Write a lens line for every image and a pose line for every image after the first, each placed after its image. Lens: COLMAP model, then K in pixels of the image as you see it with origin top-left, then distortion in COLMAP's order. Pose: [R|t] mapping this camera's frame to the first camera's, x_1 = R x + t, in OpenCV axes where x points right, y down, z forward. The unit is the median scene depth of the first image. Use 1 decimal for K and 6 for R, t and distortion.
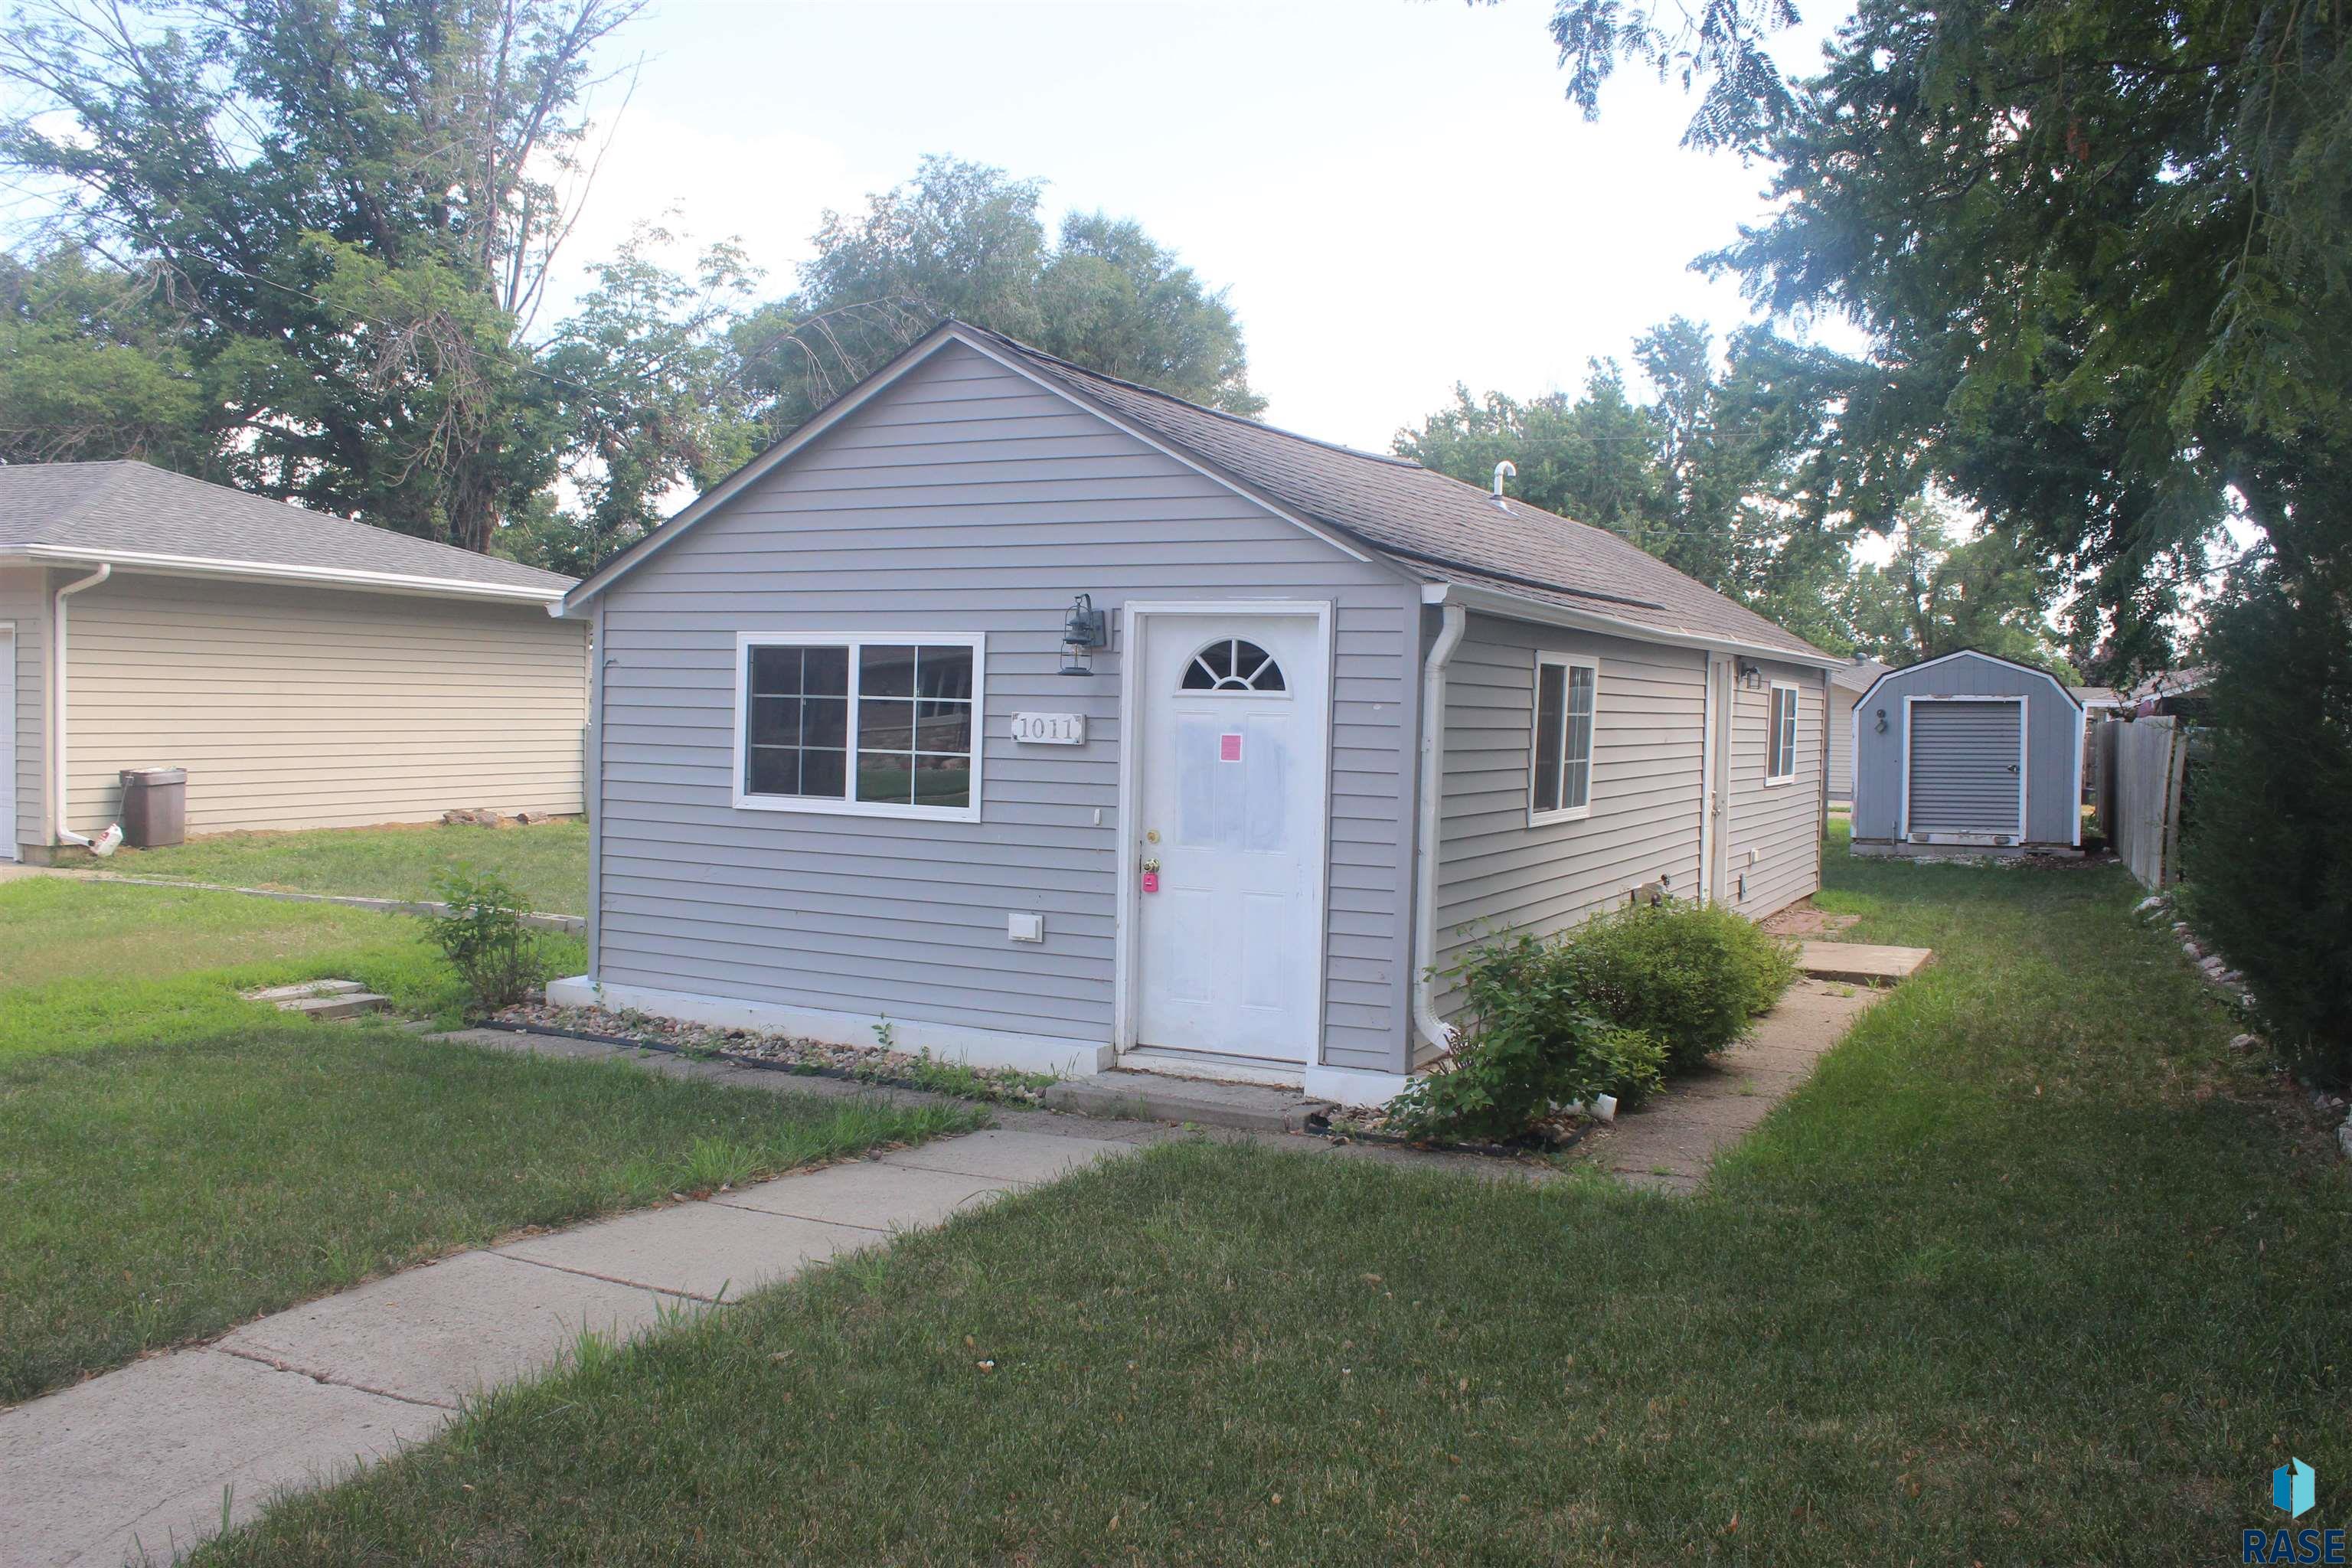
lens RADIAL K [[1941.8, 0, 1151.0], [0, 1941.8, 823.9], [0, 0, 1]] dist [-0.161744, 0.145691]
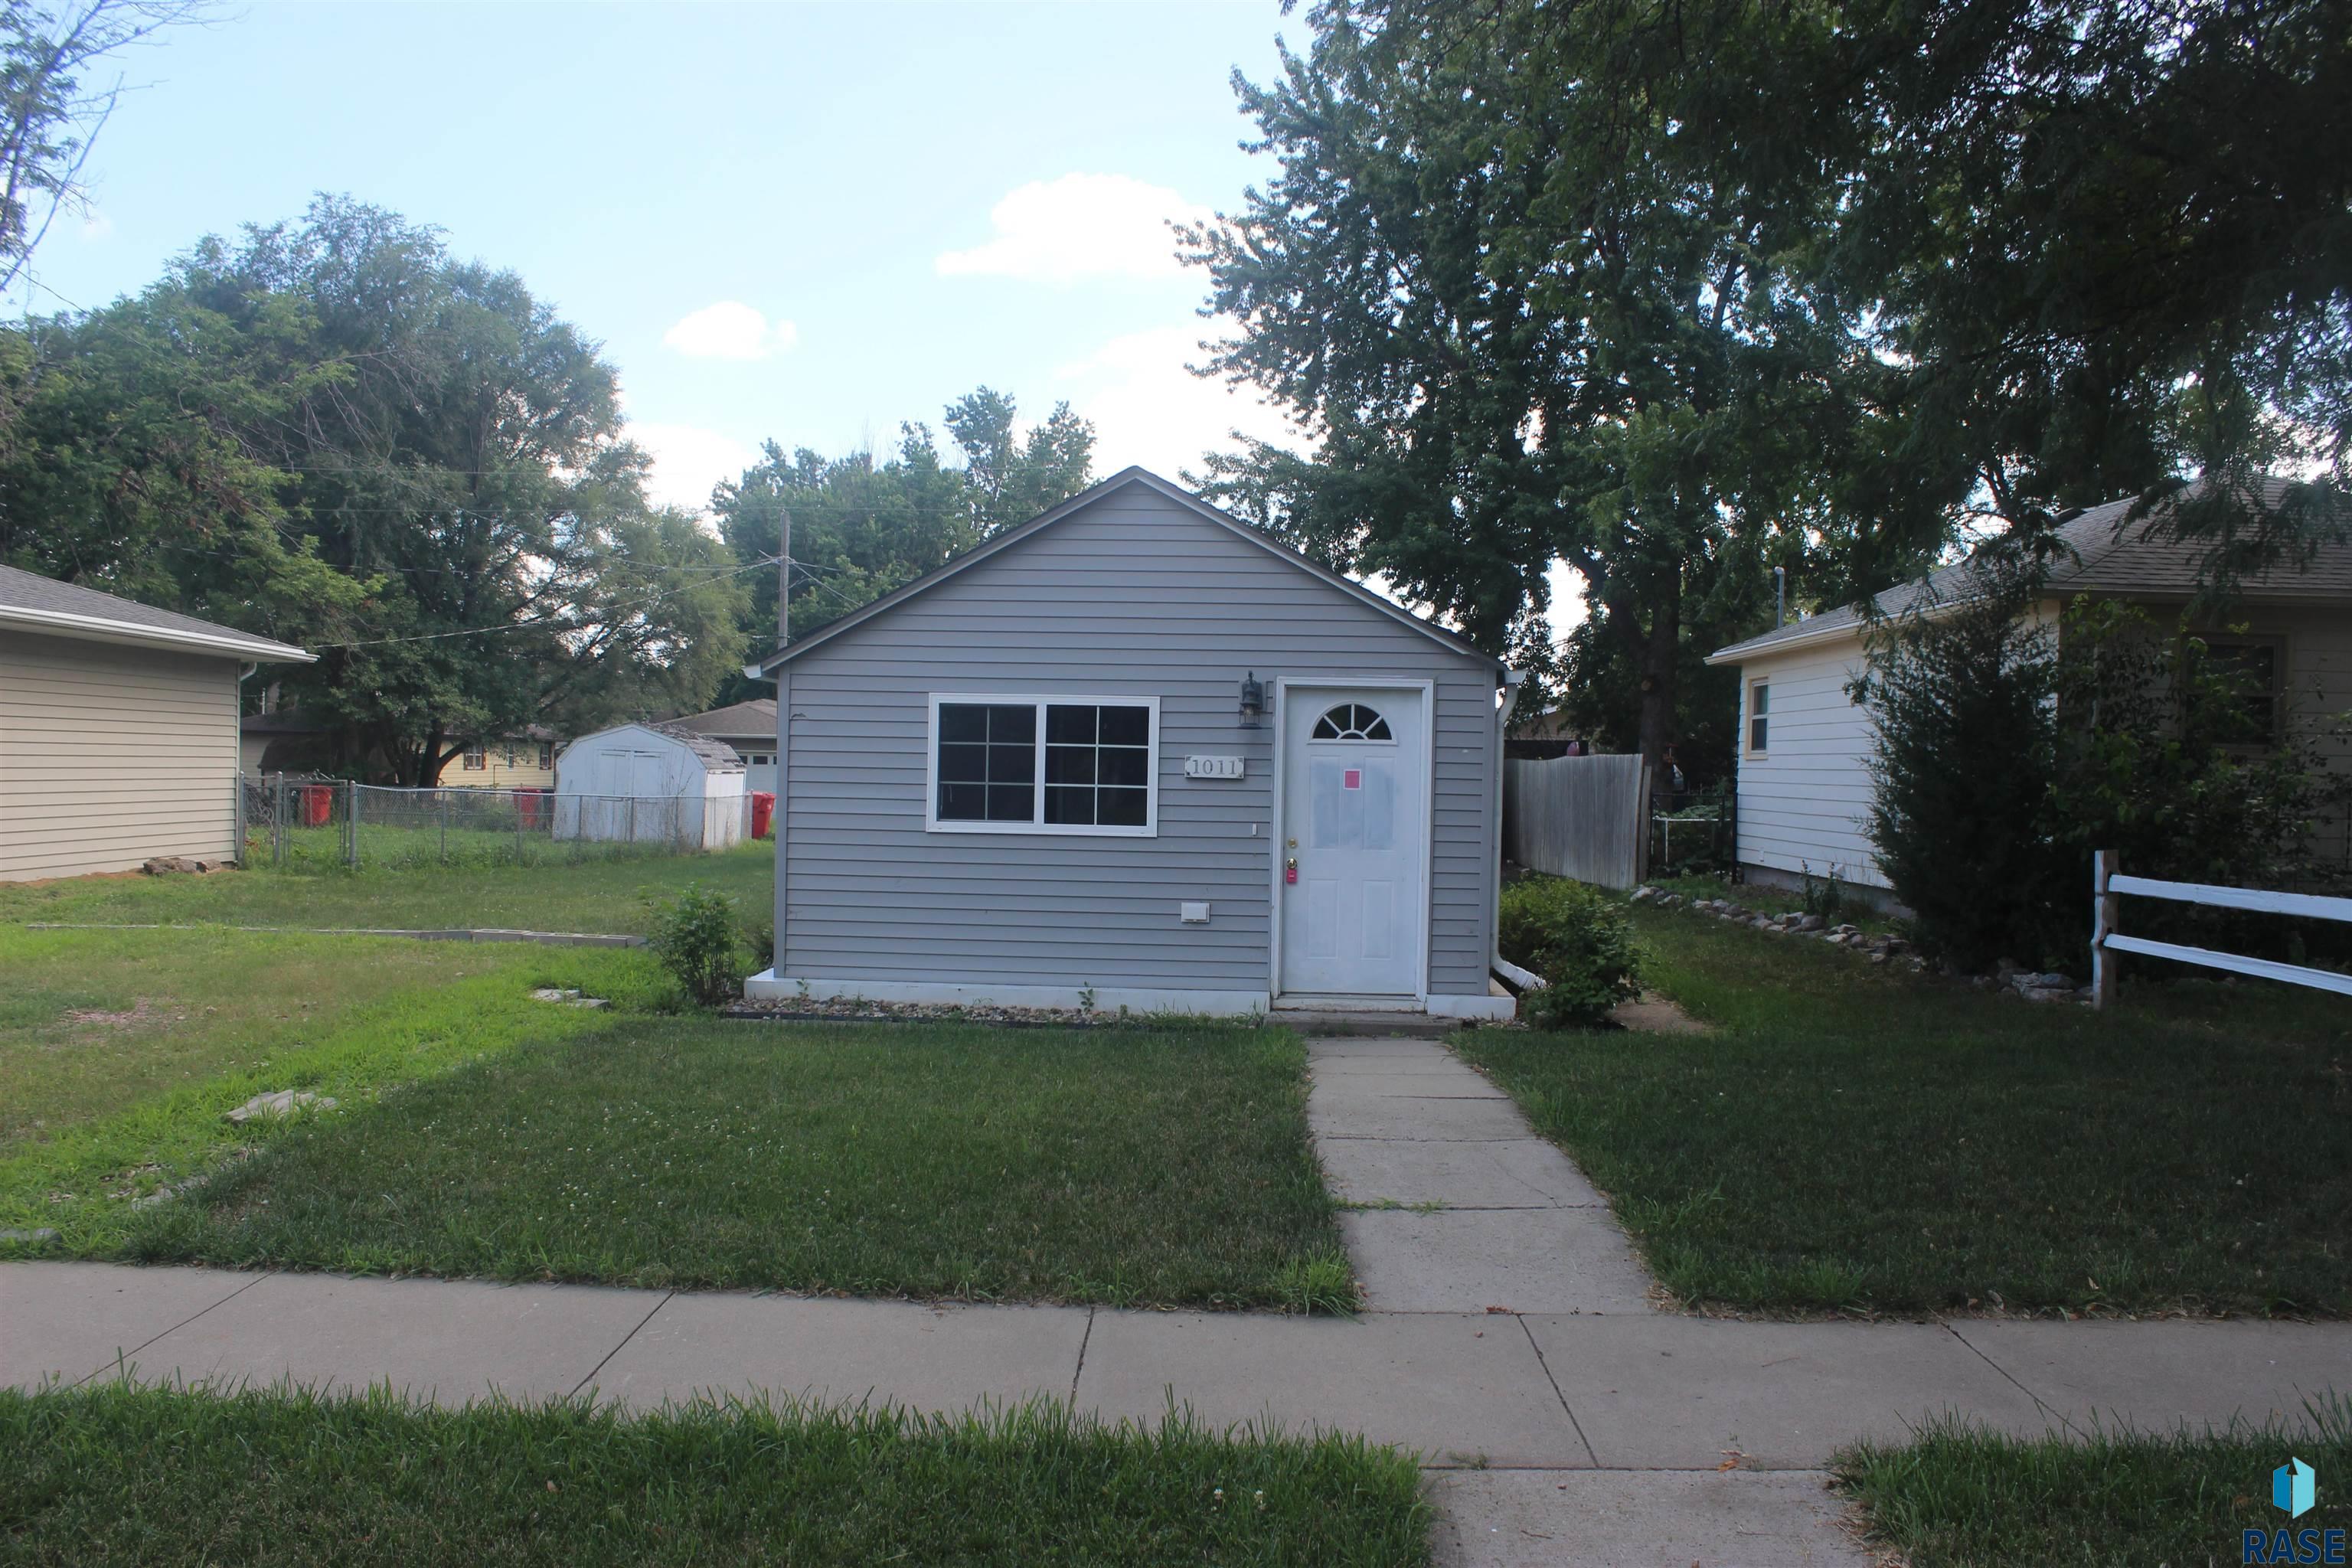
lens RADIAL K [[1941.8, 0, 1151.0], [0, 1941.8, 823.9], [0, 0, 1]] dist [-0.161744, 0.145691]
pose [[0.916336, -0.018277, 0.399994, -0.597124], [0.027675, 0.999460, -0.017731, 0.013507], [-0.399454, 0.027318, 0.916346, -0.227959]]
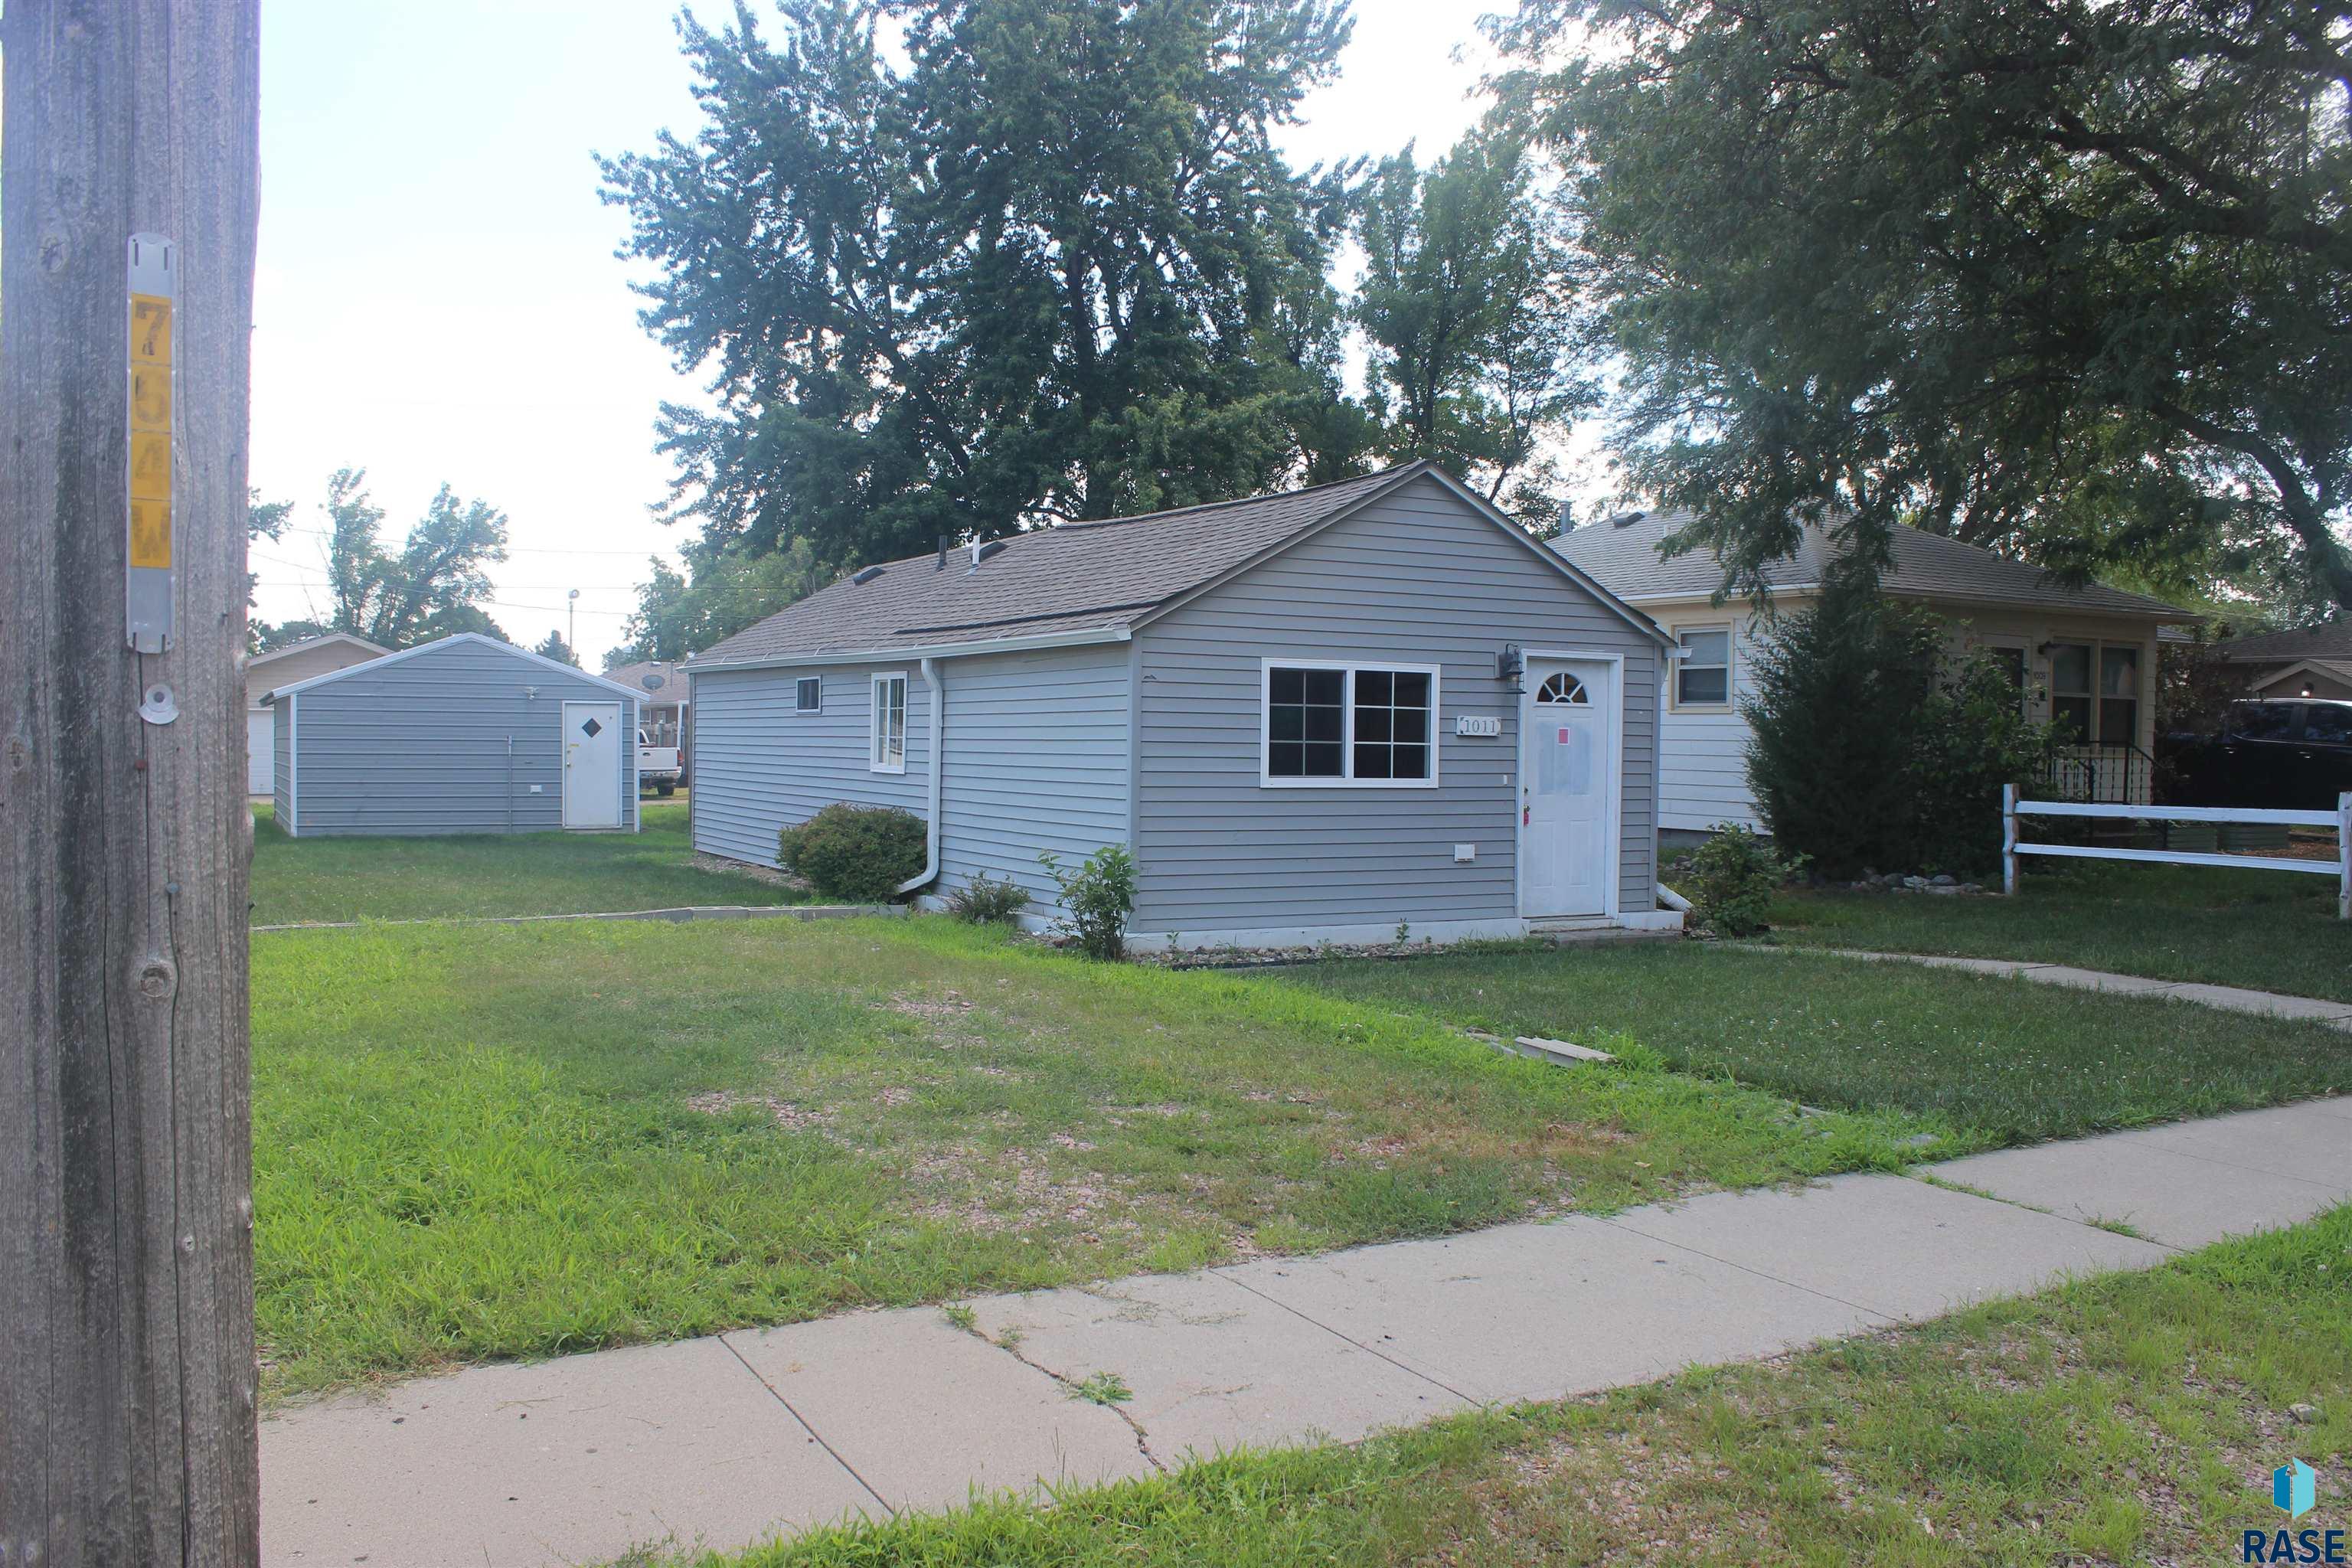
lens RADIAL K [[1941.8, 0, 1151.0], [0, 1941.8, 823.9], [0, 0, 1]] dist [-0.161744, 0.145691]
pose [[0.583547, -0.051830, 0.810423, -1.383463], [0.051470, 0.998315, 0.026785, -0.023361], [-0.810446, 0.026083, 0.585232, 0.268363]]
